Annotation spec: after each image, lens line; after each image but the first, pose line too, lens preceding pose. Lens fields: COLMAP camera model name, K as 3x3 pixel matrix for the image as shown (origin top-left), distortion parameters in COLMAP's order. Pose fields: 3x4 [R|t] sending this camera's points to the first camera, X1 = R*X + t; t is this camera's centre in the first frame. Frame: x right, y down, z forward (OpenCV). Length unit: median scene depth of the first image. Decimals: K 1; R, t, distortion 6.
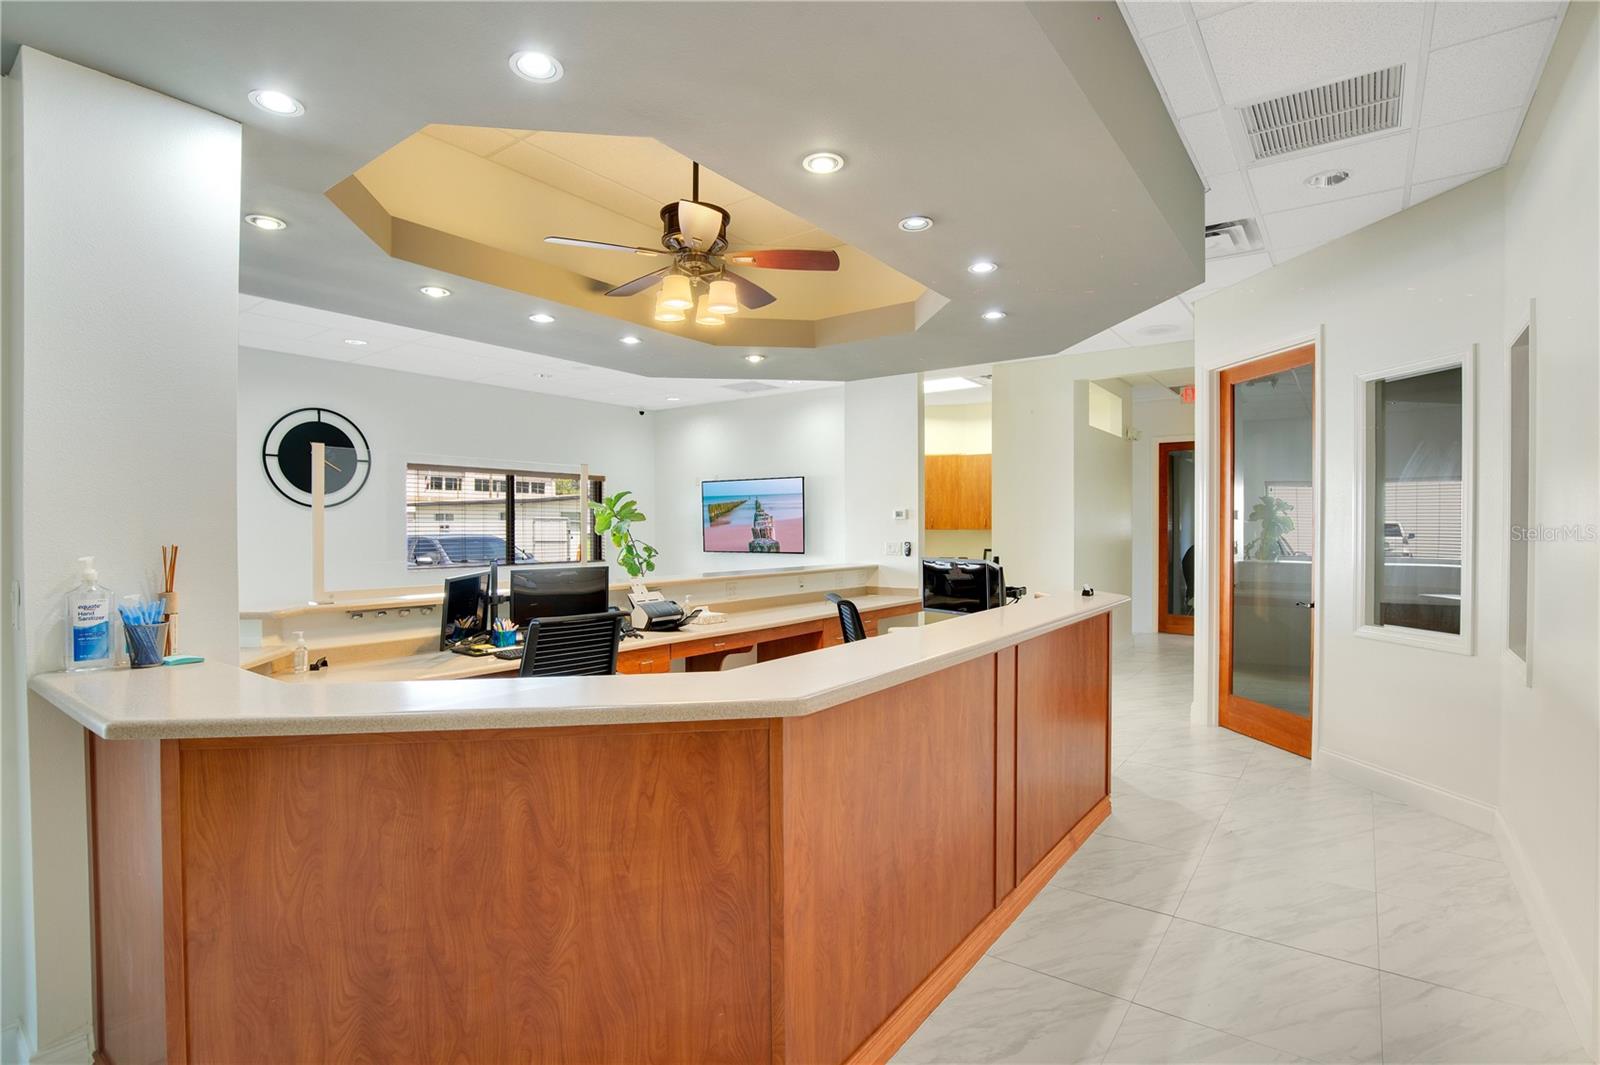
lens RADIAL K [[756.6, 0, 831.1], [0, 756.6, 541.7], [0, 0, 1]] dist [-0.028473, 0.005643]
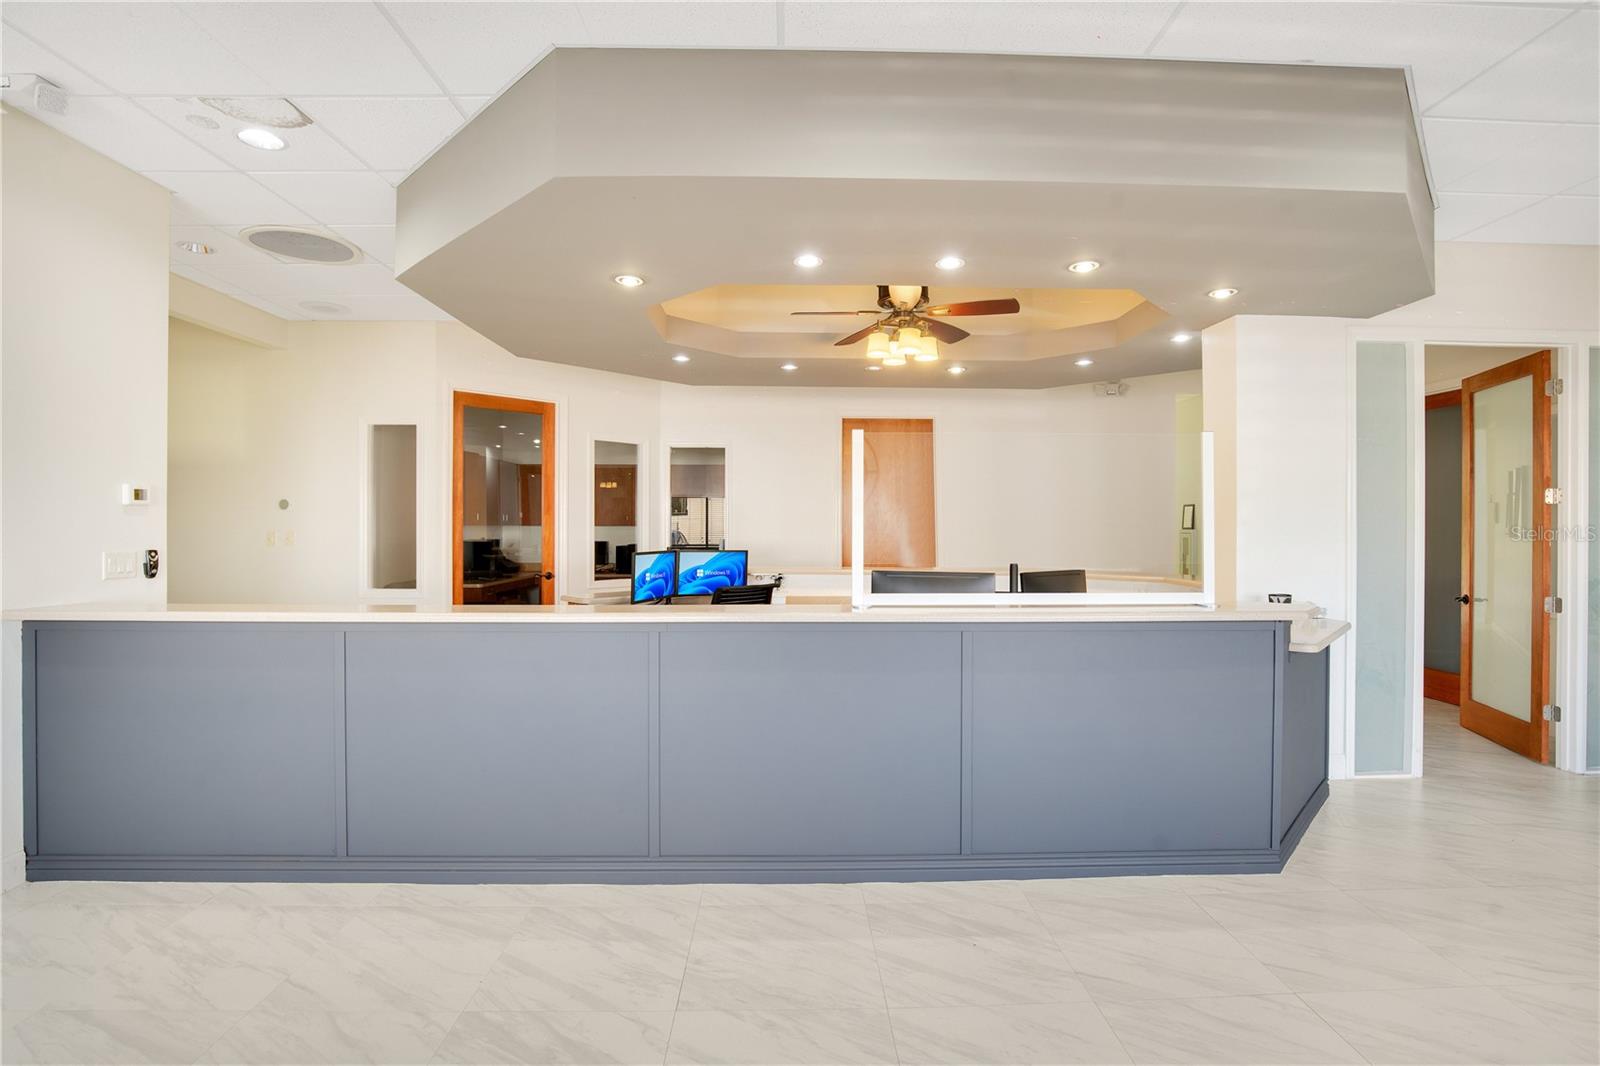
lens RADIAL K [[756.6, 0, 836.9], [0, 756.6, 526.0], [0, 0, 1]] dist [-0.028473, 0.005643]
pose [[-0.631107, -0.000488, 0.775696, -0.457017], [0.012714, 0.999859, 0.010973, -0.011963], [-0.775592, 0.016787, -0.631012, 0.741188]]
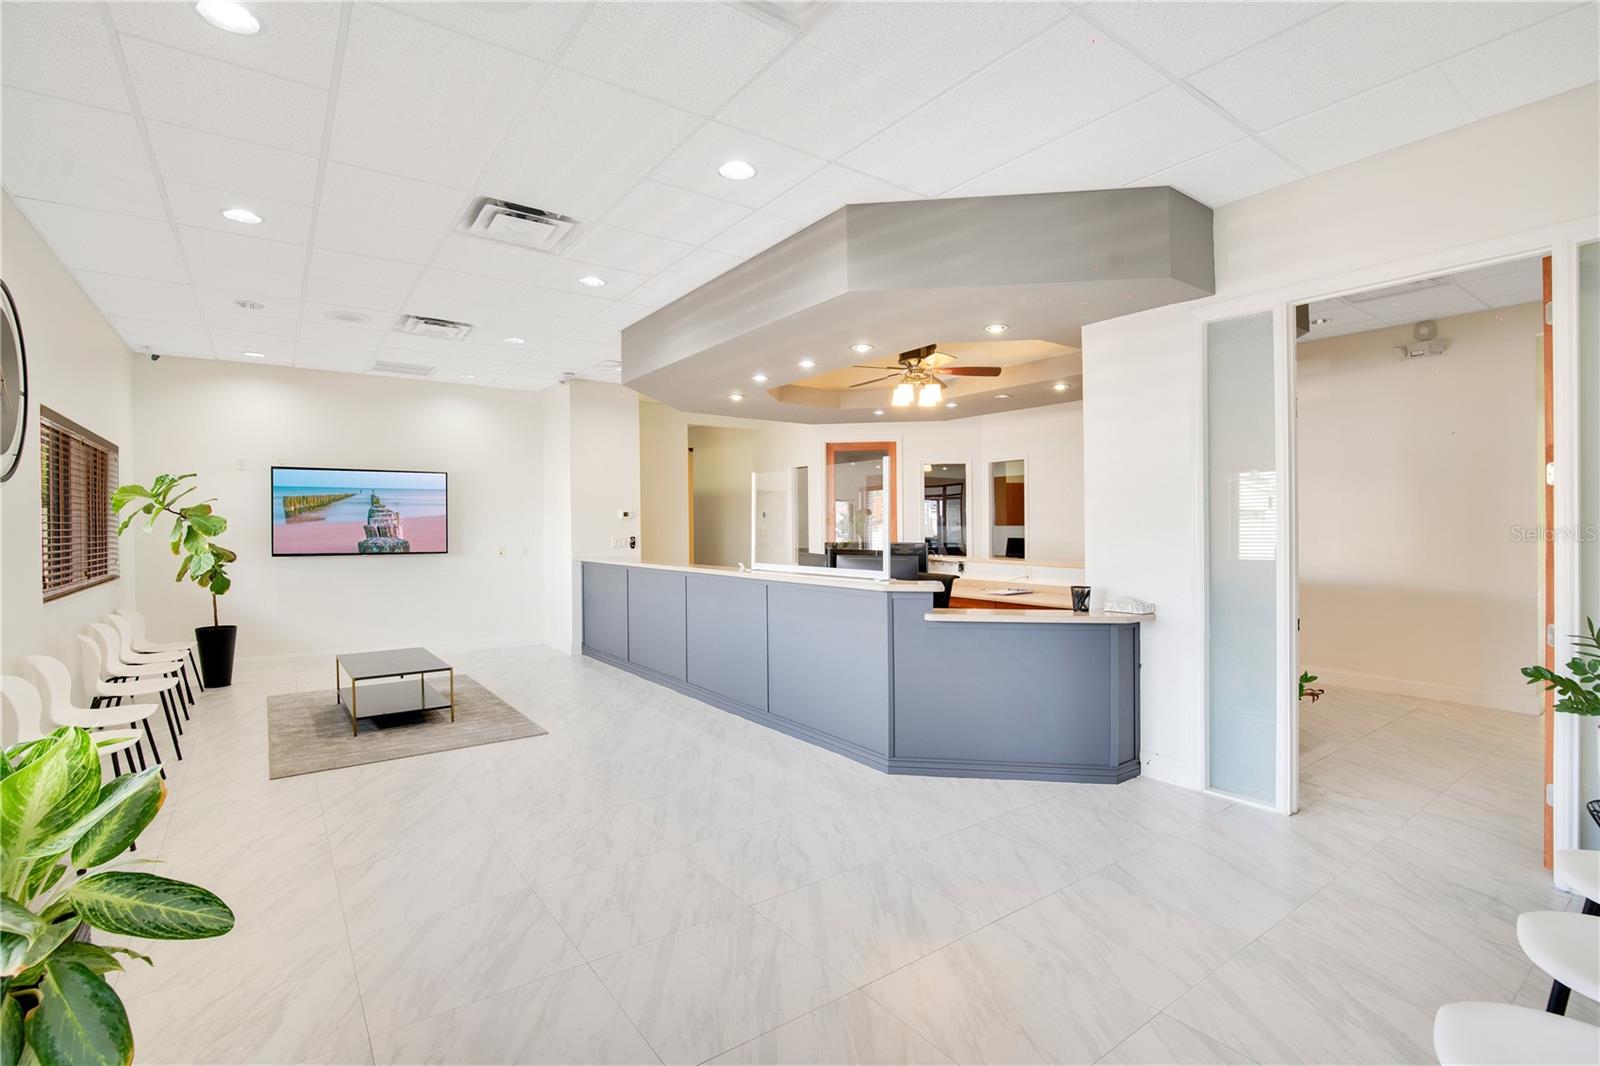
lens RADIAL K [[756.6, 0, 805.2], [0, 756.6, 537.3], [0, 0, 1]] dist [-0.028473, 0.005643]
pose [[0.285903, -0.012989, 0.958171, -0.792281], [0.019870, 0.999774, 0.007625, -0.001843], [-0.958053, 0.016859, 0.286096, 0.282868]]
